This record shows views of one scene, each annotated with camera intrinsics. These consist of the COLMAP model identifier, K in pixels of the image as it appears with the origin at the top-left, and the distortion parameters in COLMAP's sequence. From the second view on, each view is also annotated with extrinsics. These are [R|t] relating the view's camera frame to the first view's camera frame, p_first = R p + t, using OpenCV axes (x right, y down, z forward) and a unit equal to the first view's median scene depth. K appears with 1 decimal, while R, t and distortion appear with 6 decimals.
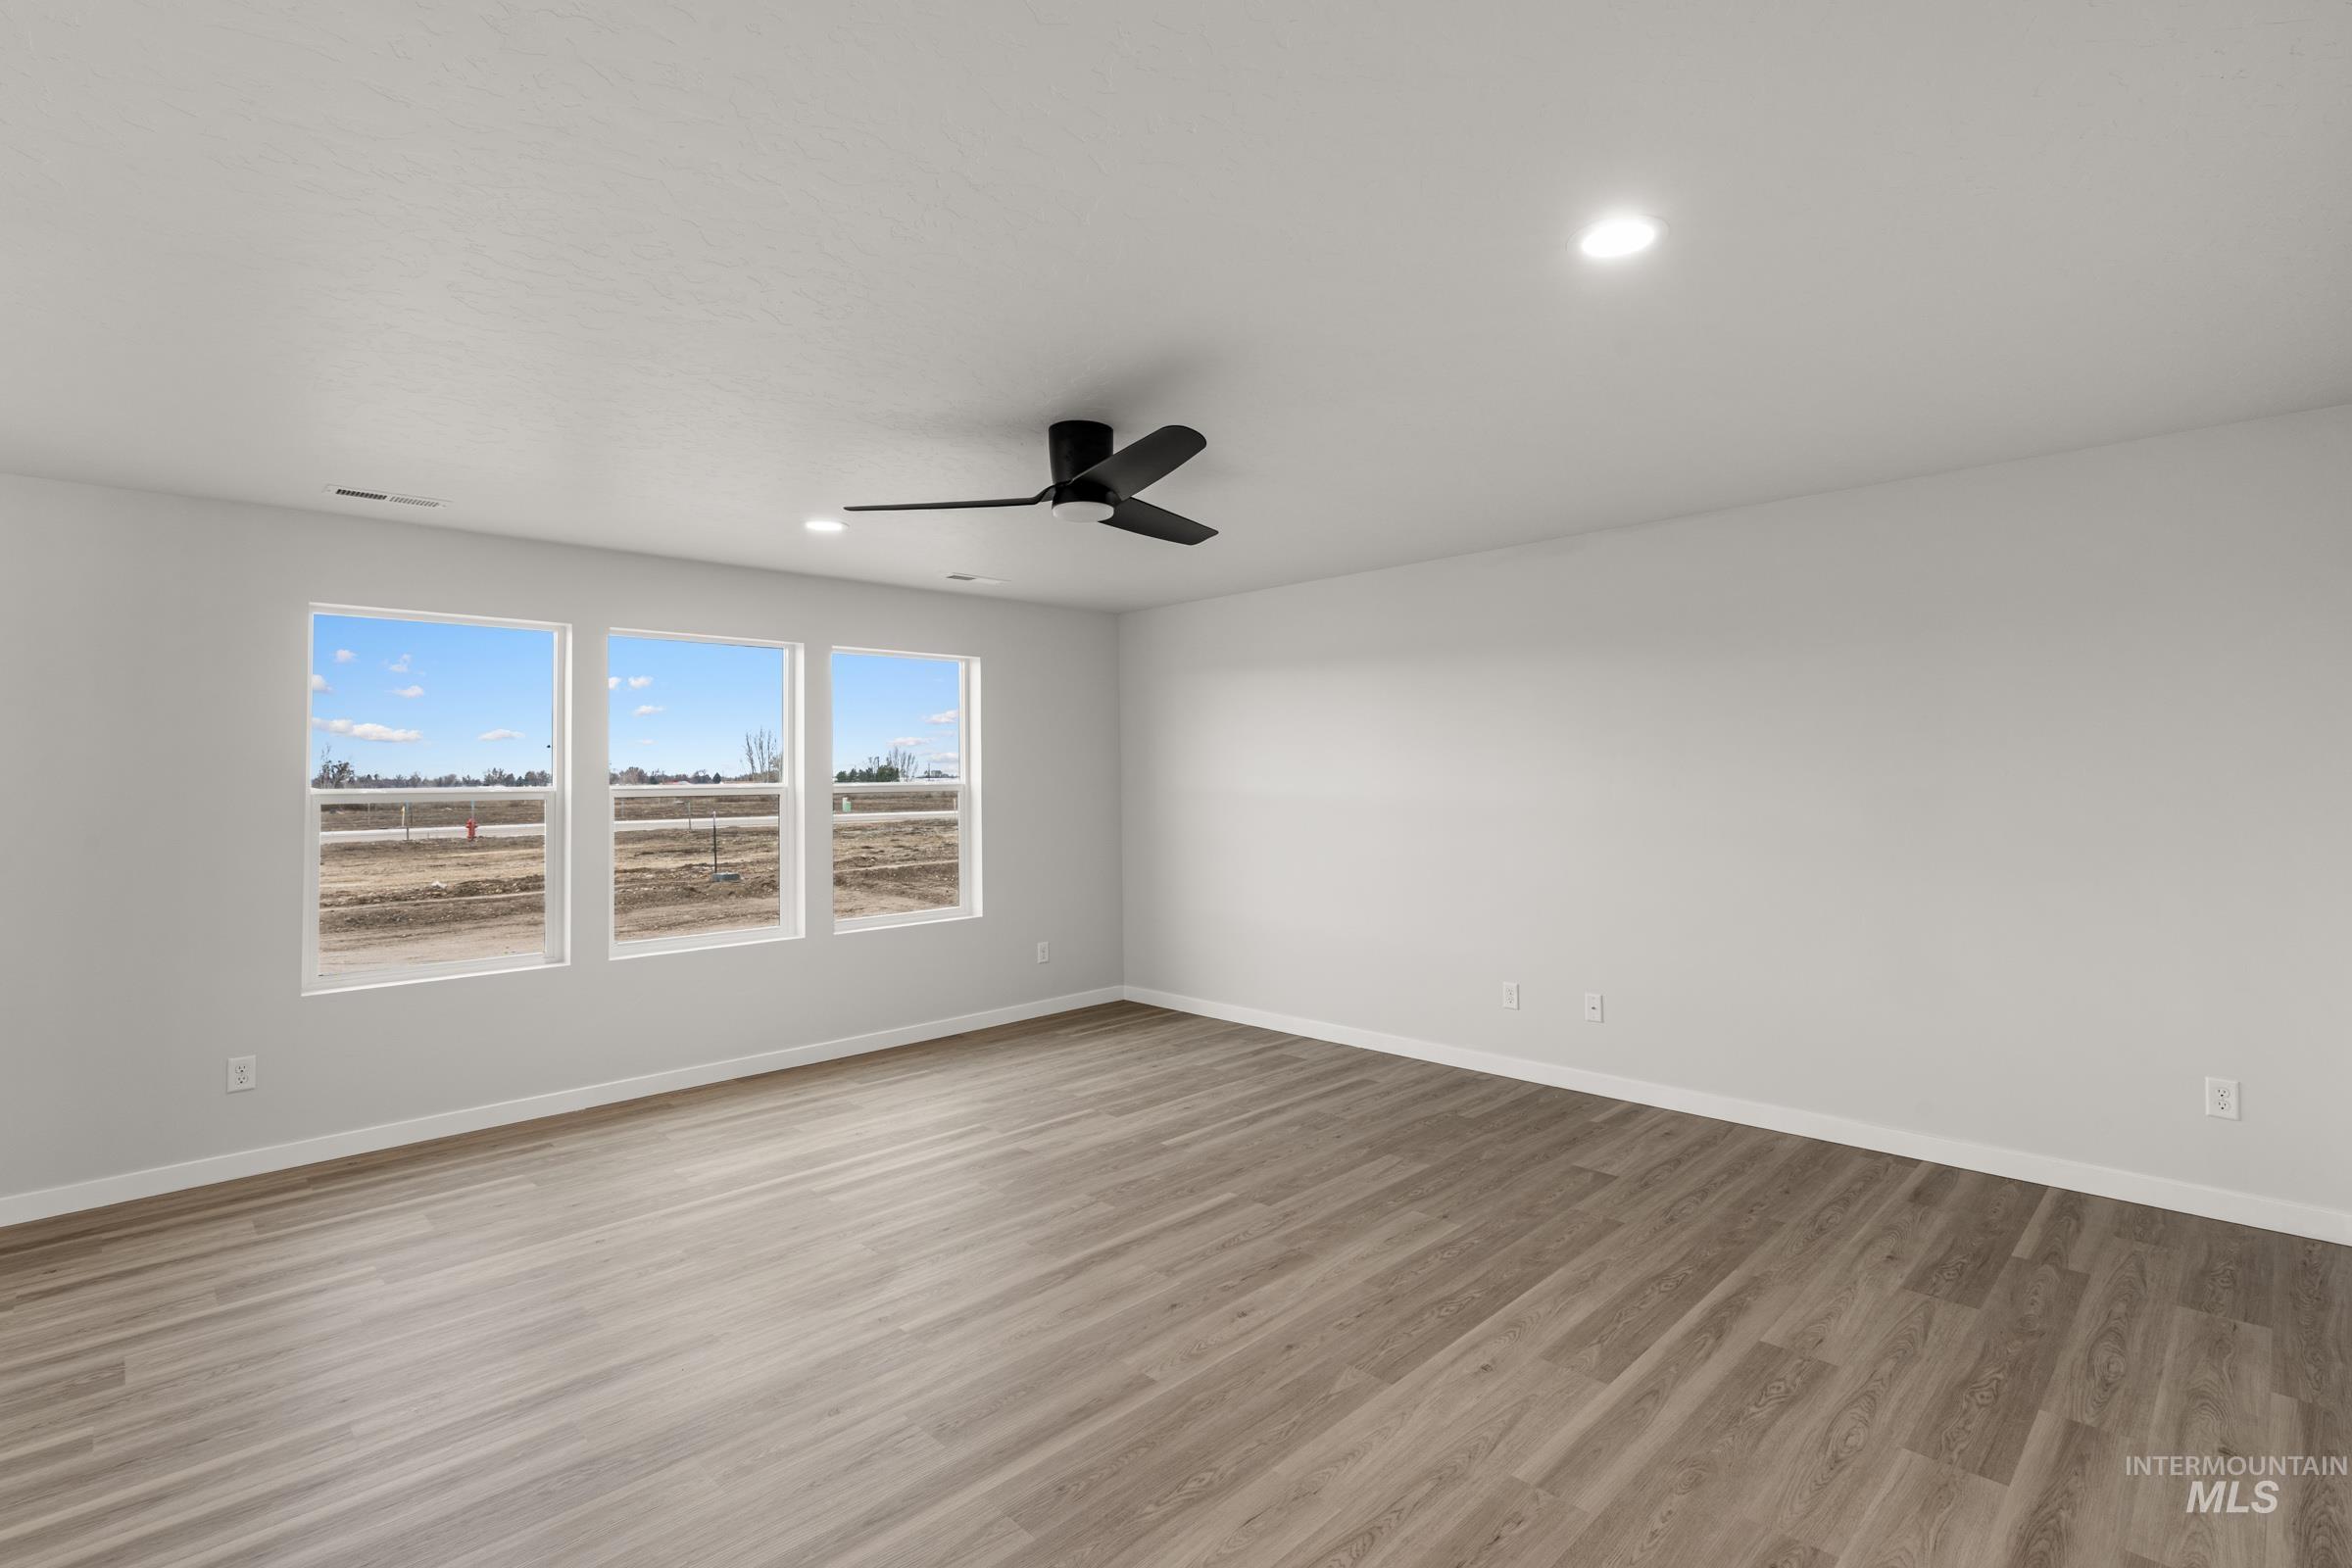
lens RADIAL K [[1085.9, 0, 1182.0], [0, 1085.9, 771.0], [0, 0, 1]] dist [-0.006095, 0.000406]
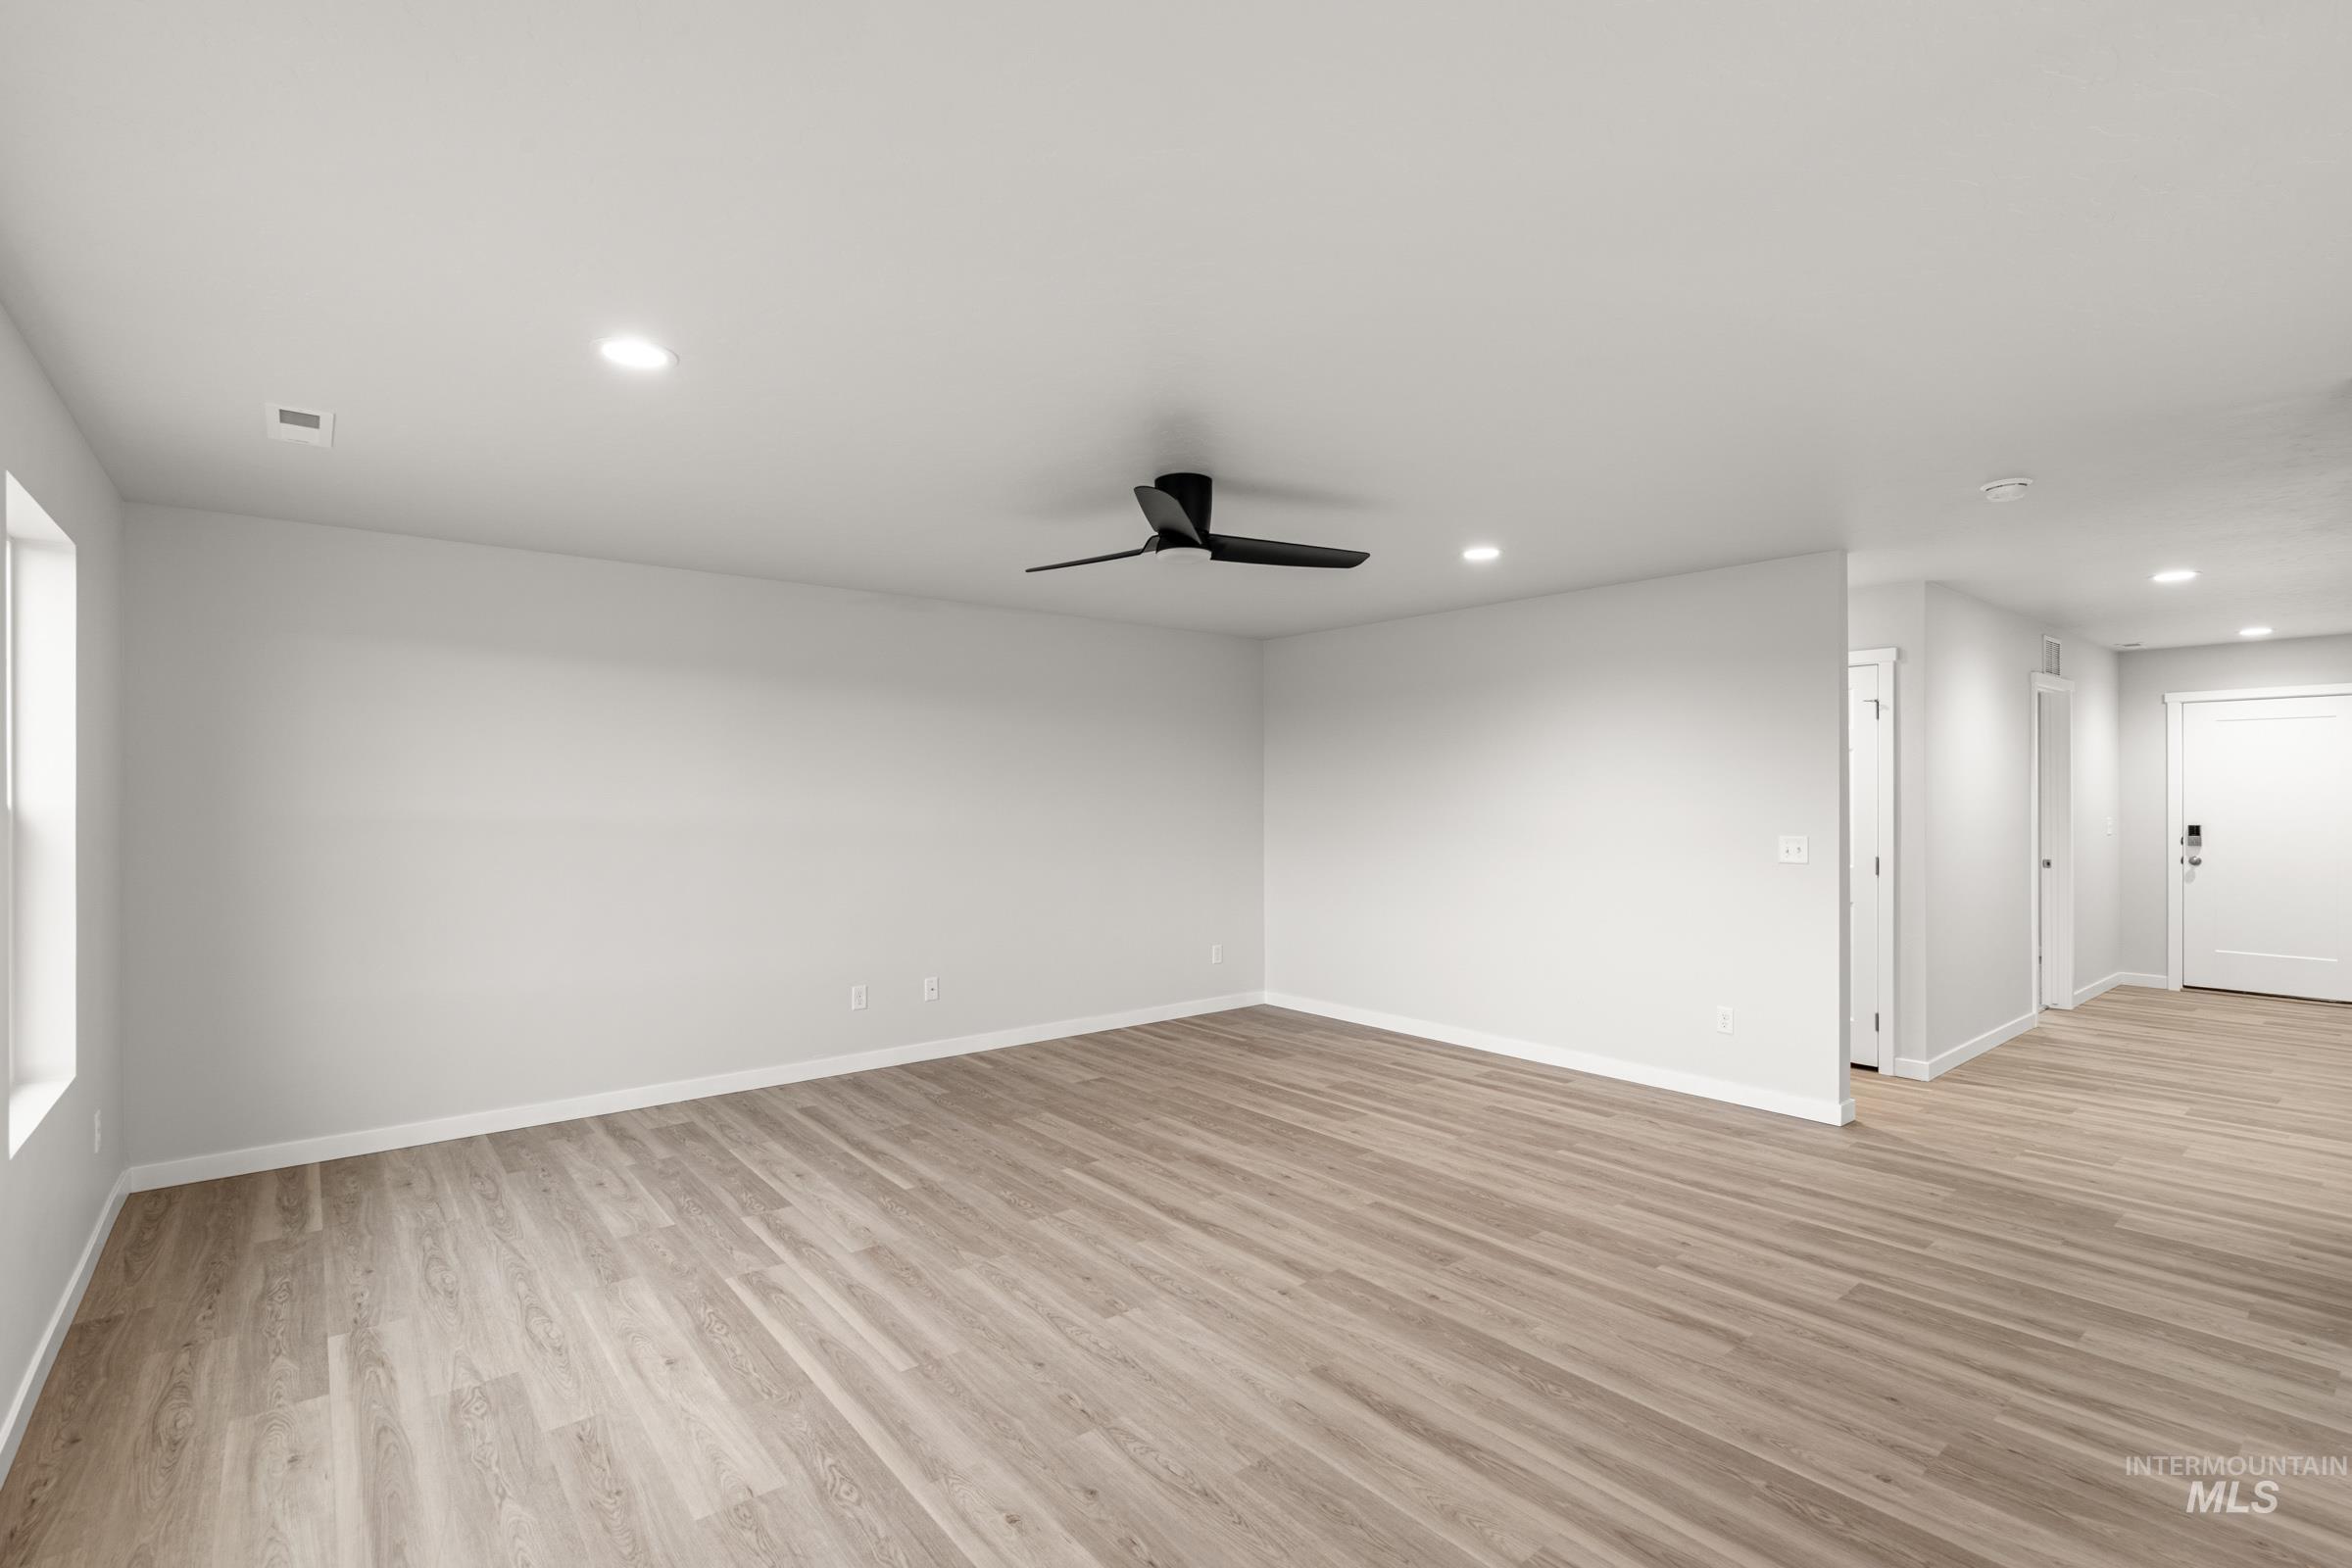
lens RADIAL K [[1085.9, 0, 1171.7], [0, 1085.9, 794.6], [0, 0, 1]] dist [-0.006095, 0.000406]
pose [[0.105964, 0.016918, 0.994226, -1.163151], [-0.007519, 0.999840, -0.016212, 0.019298], [-0.994342, -0.005757, 0.106075, 0.840370]]
